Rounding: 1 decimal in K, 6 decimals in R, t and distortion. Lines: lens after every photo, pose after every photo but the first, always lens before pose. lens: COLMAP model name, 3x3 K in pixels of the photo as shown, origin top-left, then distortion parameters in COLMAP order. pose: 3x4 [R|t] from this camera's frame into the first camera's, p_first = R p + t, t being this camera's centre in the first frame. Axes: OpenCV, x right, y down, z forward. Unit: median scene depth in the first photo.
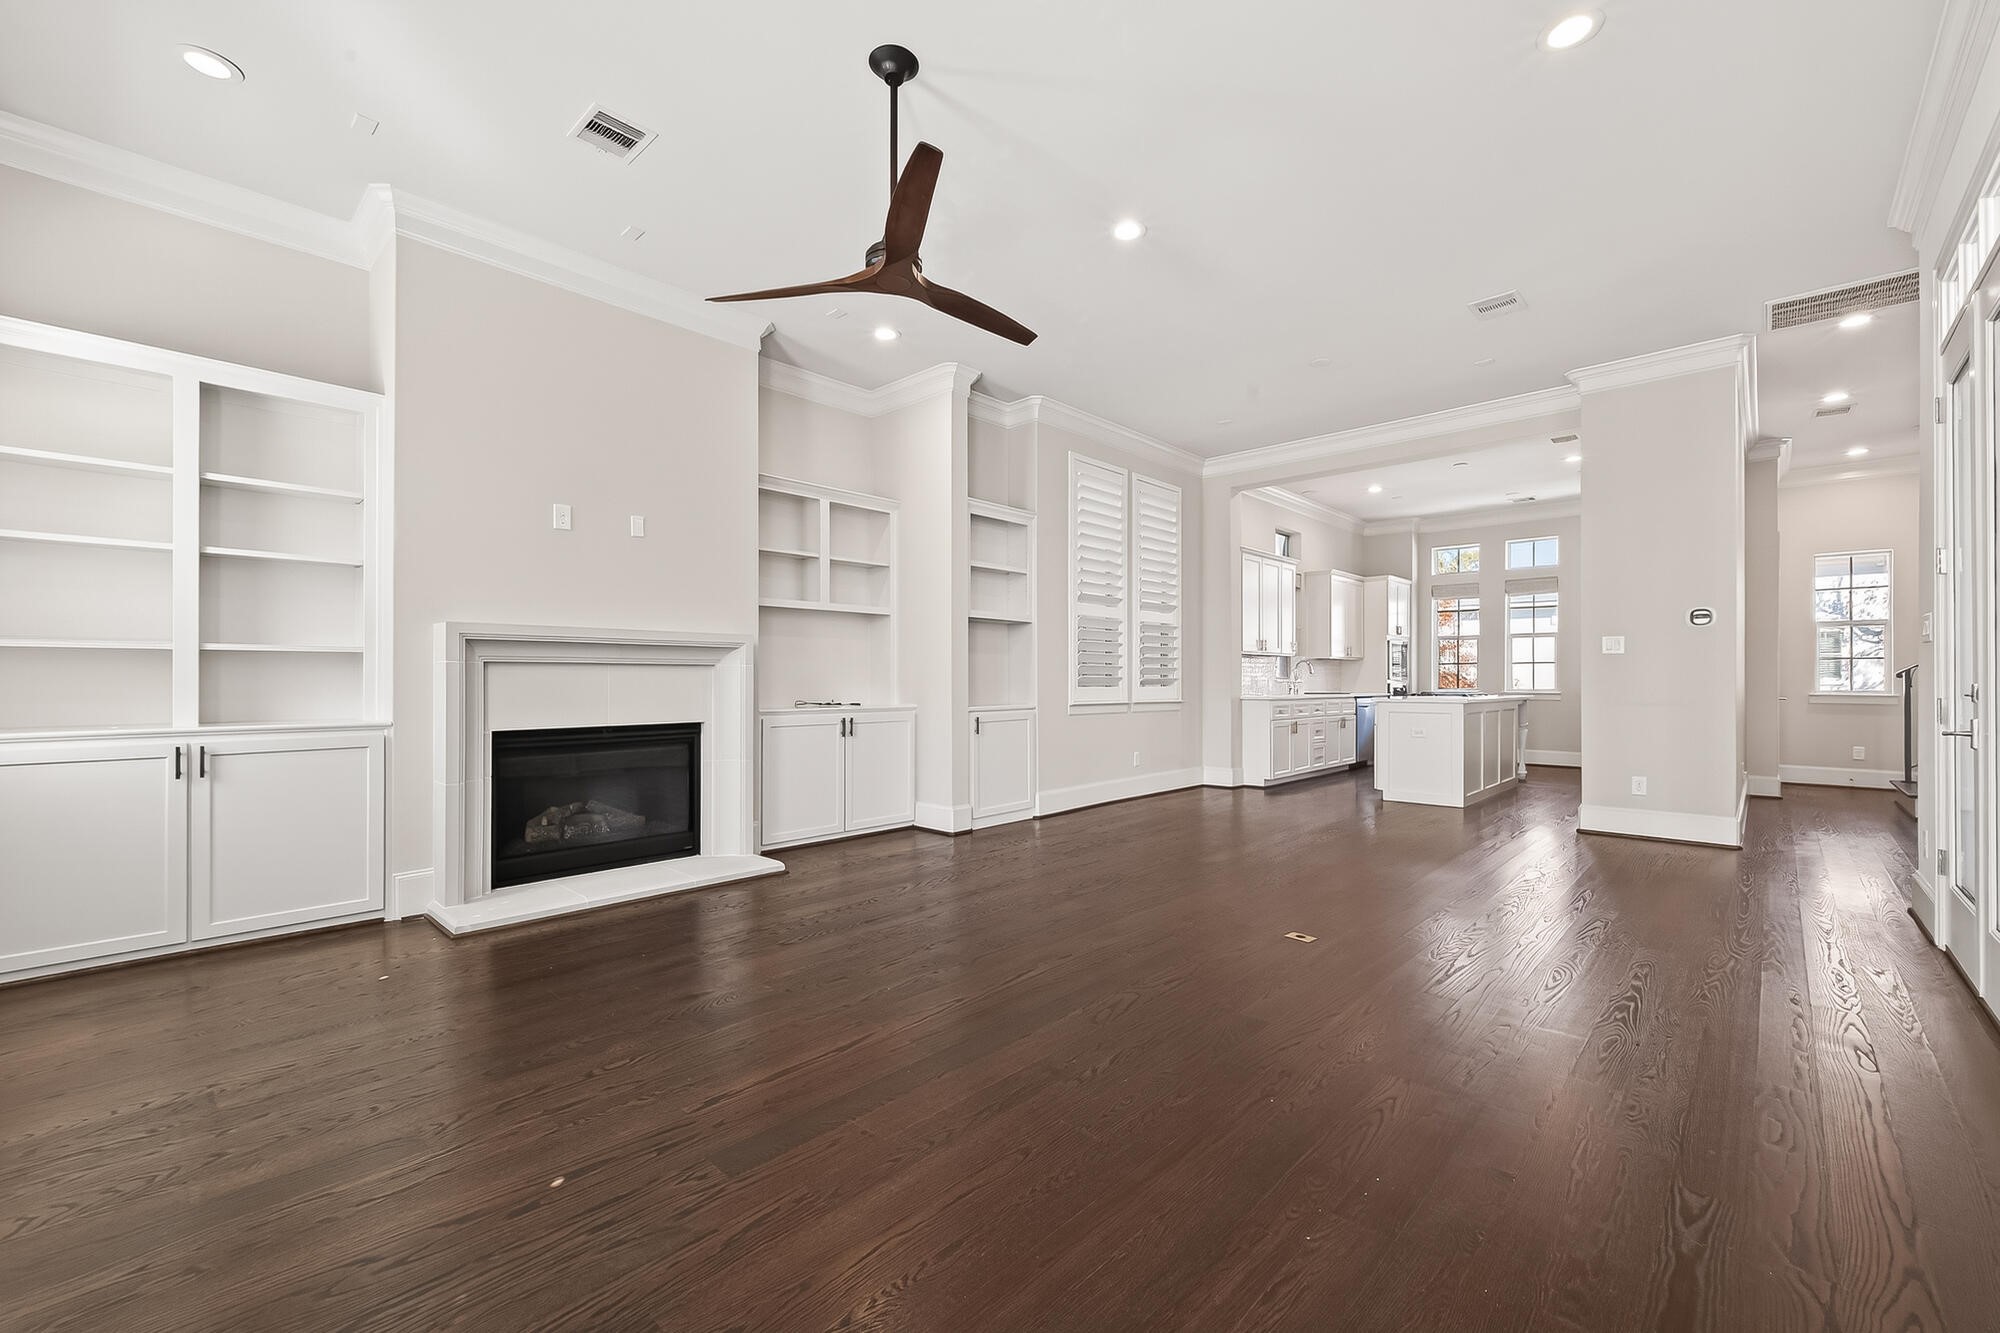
lens RADIAL K [[770.9, 0, 1009.7], [0, 770.9, 674.3], [0, 0, 1]] dist [-0.001122, -0.000063]
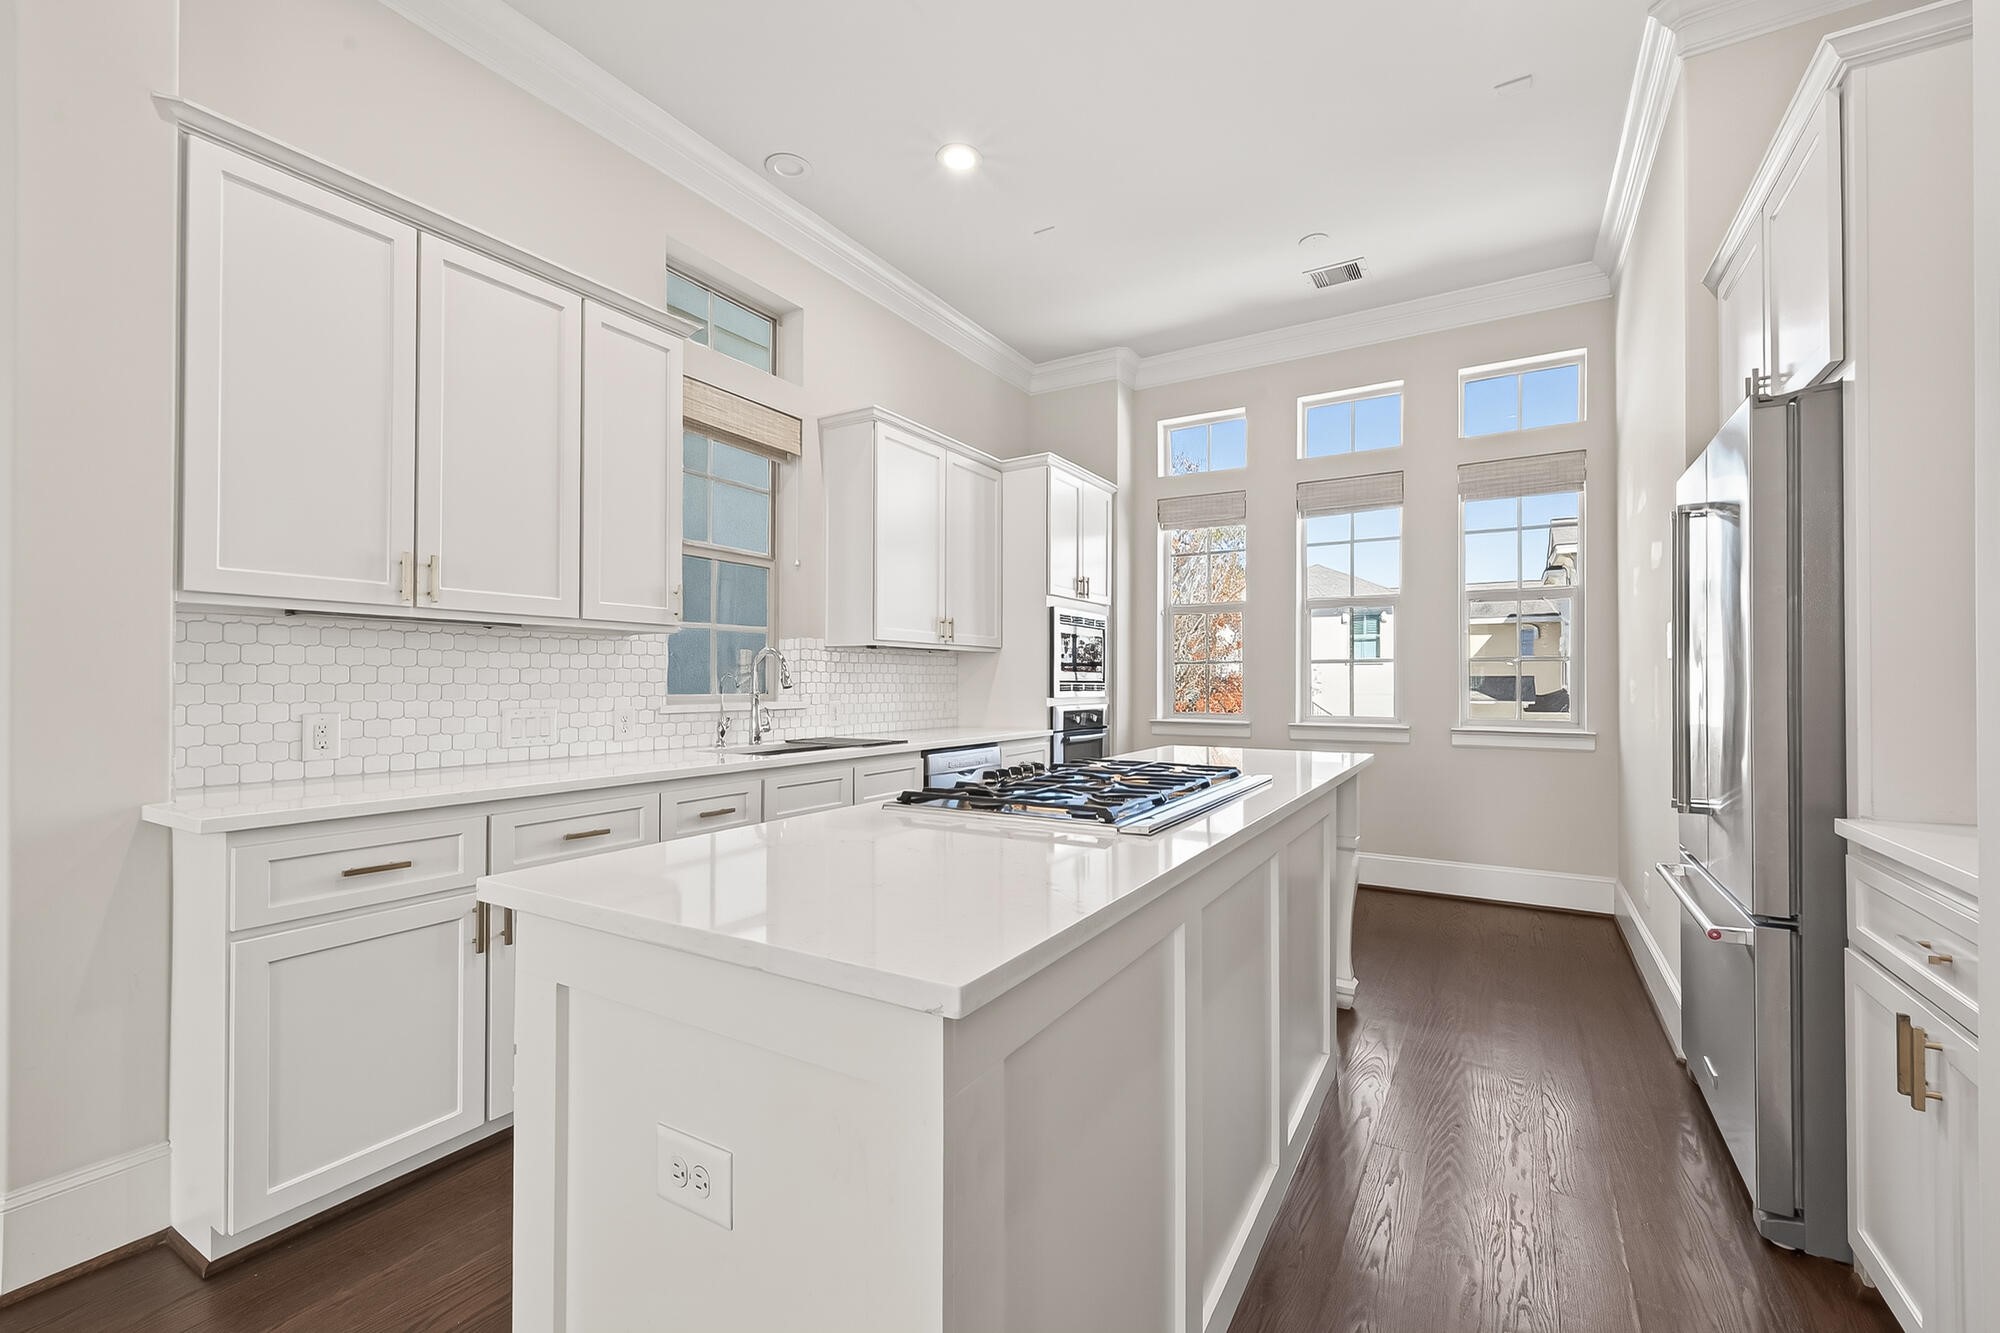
lens RADIAL K [[816.1, 0, 1001.4], [0, 816.1, 667.4], [0, 0, 1]] dist [0.002623, -0.000782]
pose [[0.974636, 0.003076, 0.223776, 0.357096], [-0.000247, 0.999920, -0.012671, -0.004668], [-0.223797, 0.012294, 0.974558, 0.556458]]
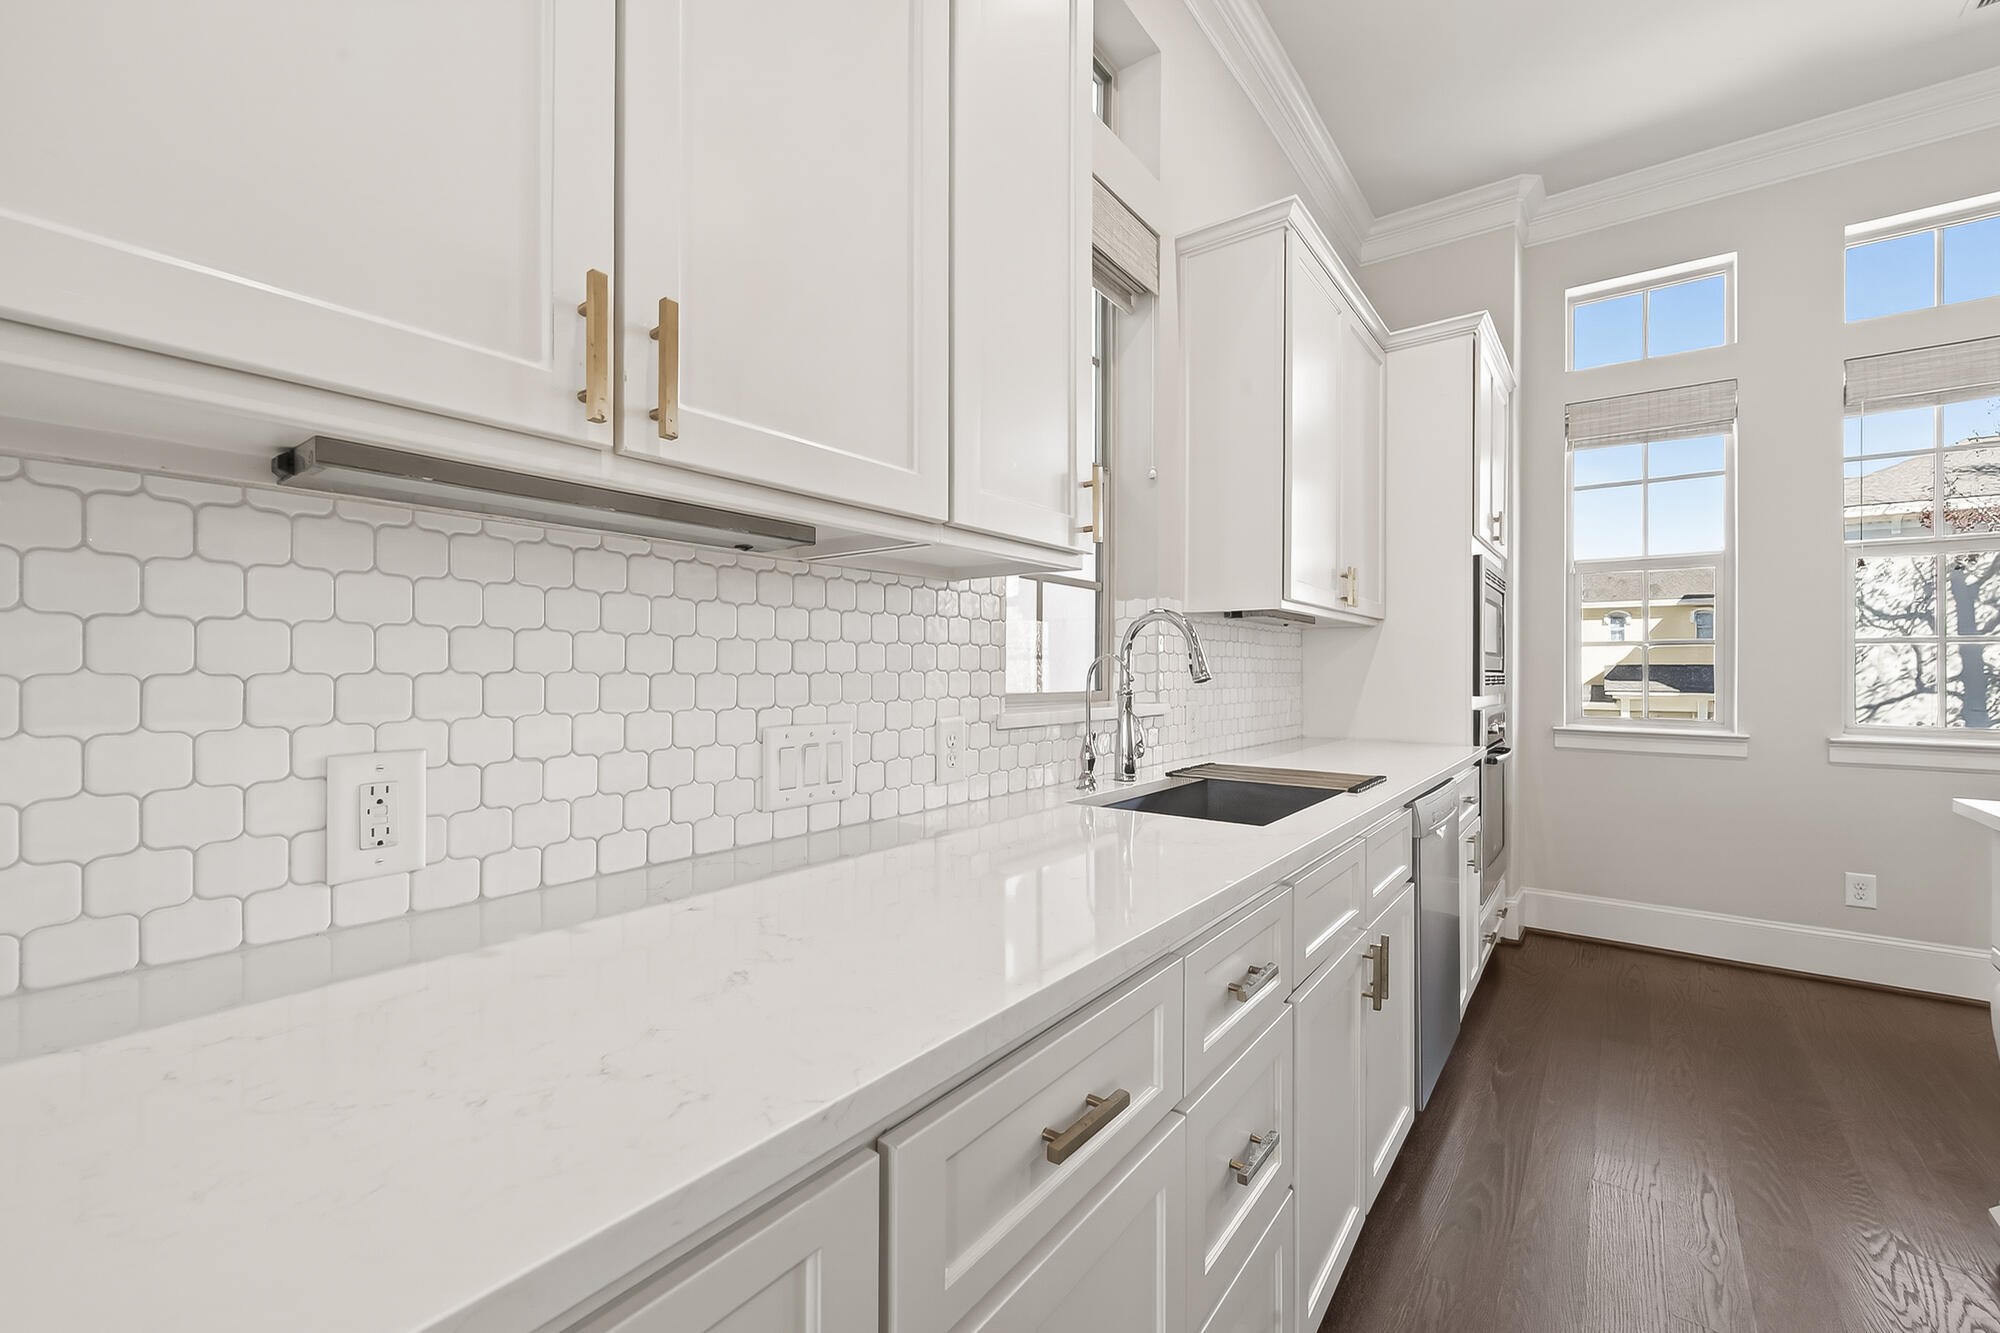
lens RADIAL K [[816.1, 0, 999.1], [0, 816.1, 665.1], [0, 0, 1]] dist [0.002623, -0.000782]
pose [[0.992778, 0.005412, 0.119841, 0.282875], [-0.005857, 0.999977, 0.003365, -0.004530], [-0.119820, -0.004043, 0.992787, 0.717179]]
